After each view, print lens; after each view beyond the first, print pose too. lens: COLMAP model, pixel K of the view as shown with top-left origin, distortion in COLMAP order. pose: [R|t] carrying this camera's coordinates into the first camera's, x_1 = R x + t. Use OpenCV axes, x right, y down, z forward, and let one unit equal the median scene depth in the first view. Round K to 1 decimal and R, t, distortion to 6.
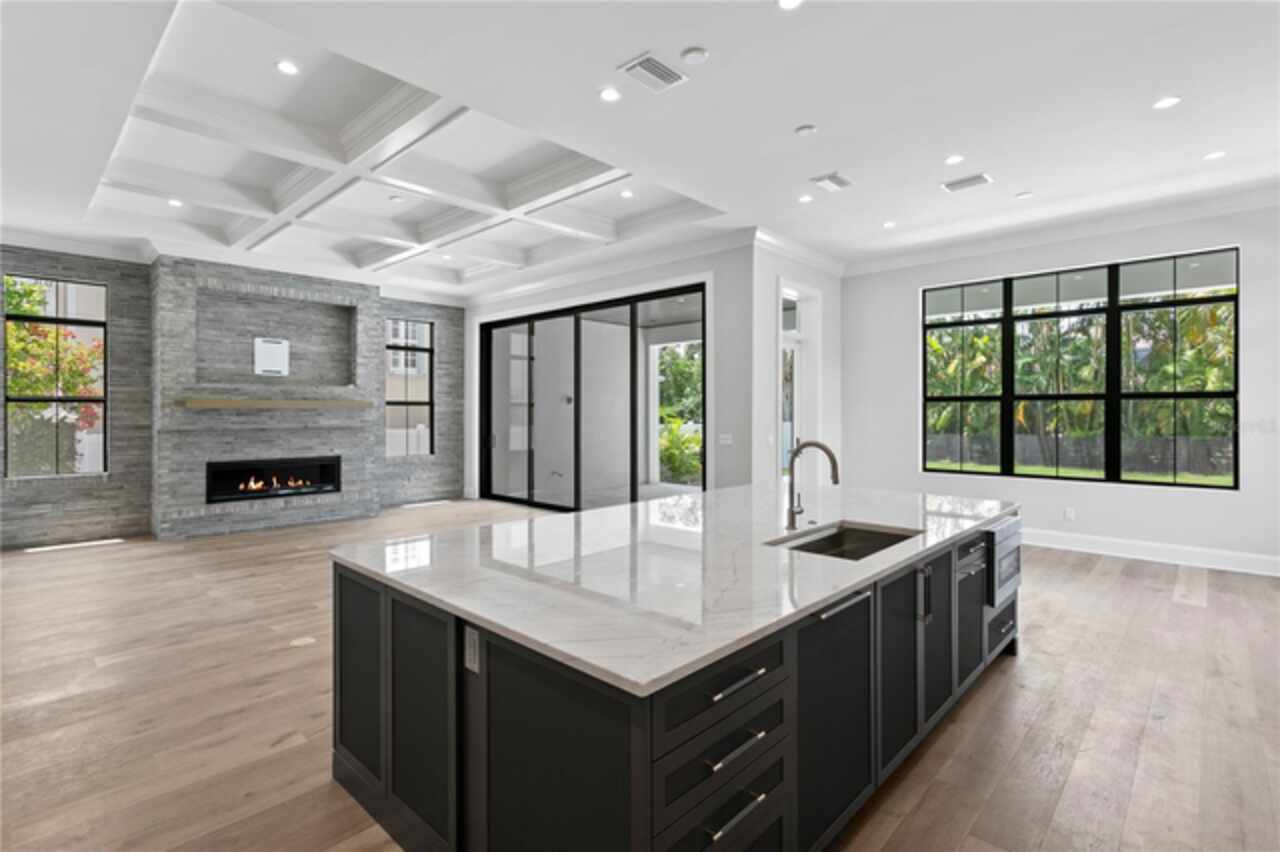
lens RADIAL K [[609.6, 0, 625.2], [0, 609.6, 414.4], [0, 0, 1]] dist [0.003453, 0.000275]
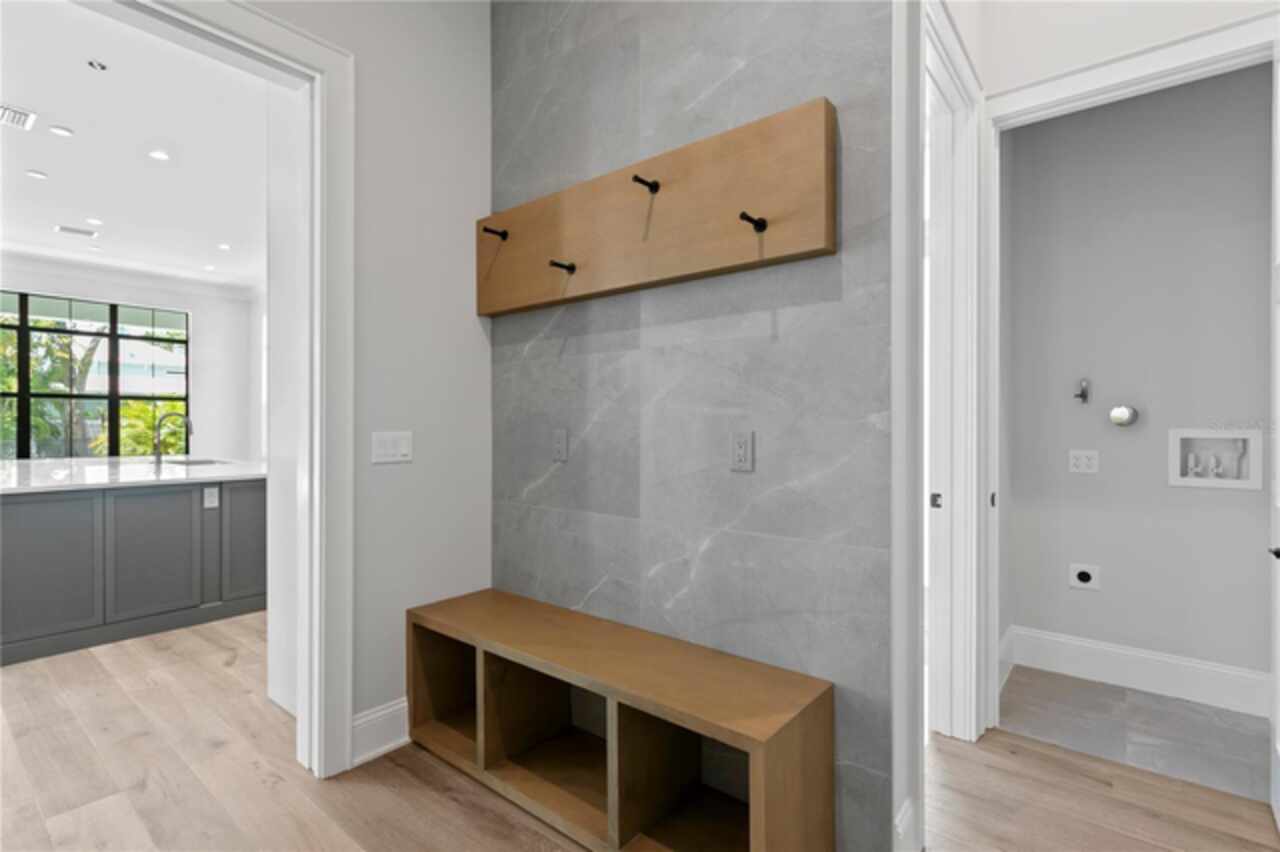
lens RADIAL K [[606.7, 0, 640.0], [0, 606.7, 426.0], [0, 0, 1]] dist [0.003115, 0.000539]
pose [[-0.081024, -0.001605, 0.996711, -0.575434], [-0.010079, 0.999949, 0.000791, 0.021025], [-0.996661, -0.009982, -0.081036, -0.090922]]
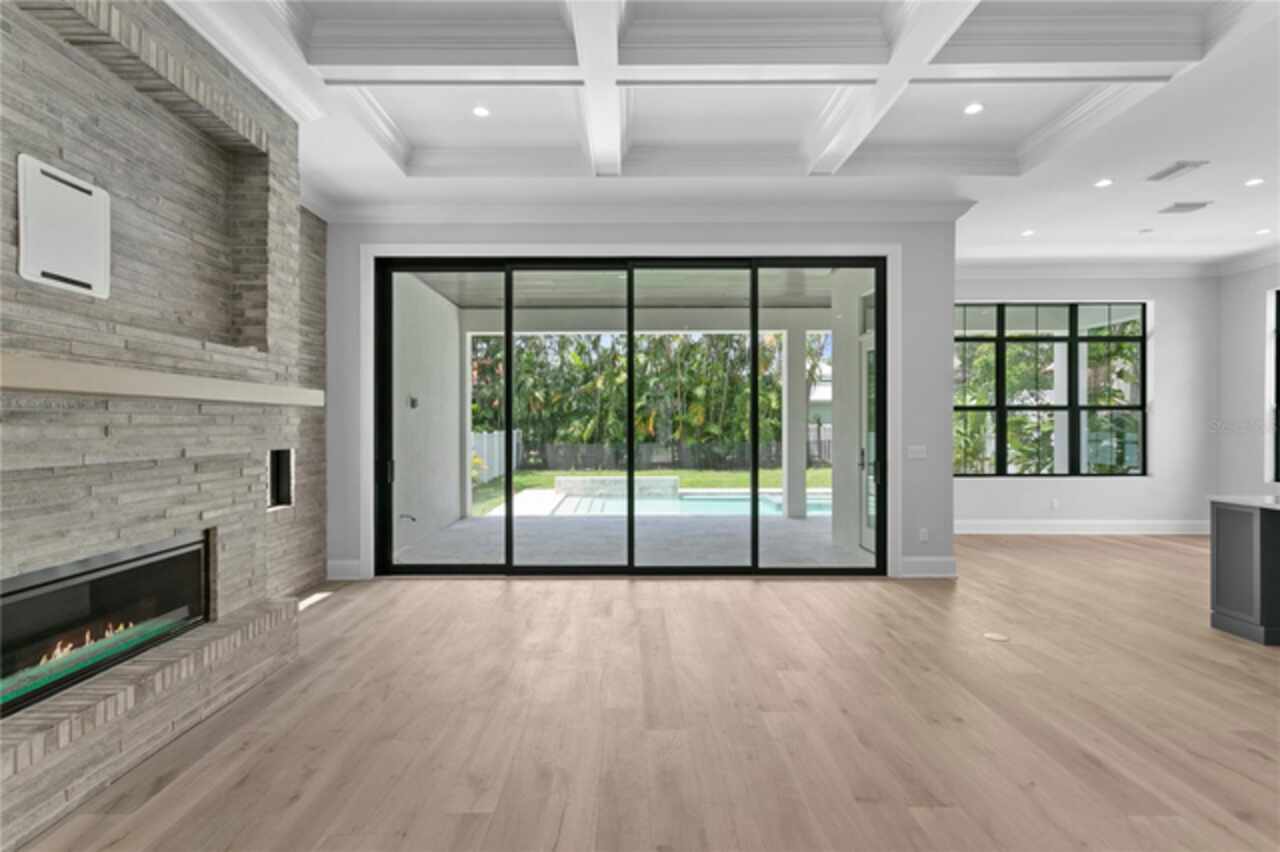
lens RADIAL K [[606.7, 0, 640.0], [0, 606.7, 426.0], [0, 0, 1]] dist [0.003115, 0.000539]
pose [[0.719798, -0.001570, 0.694181, -0.582165], [0.003456, 0.999993, -0.001322, 0.005041], [-0.694175, 0.003351, 0.719799, 0.576968]]
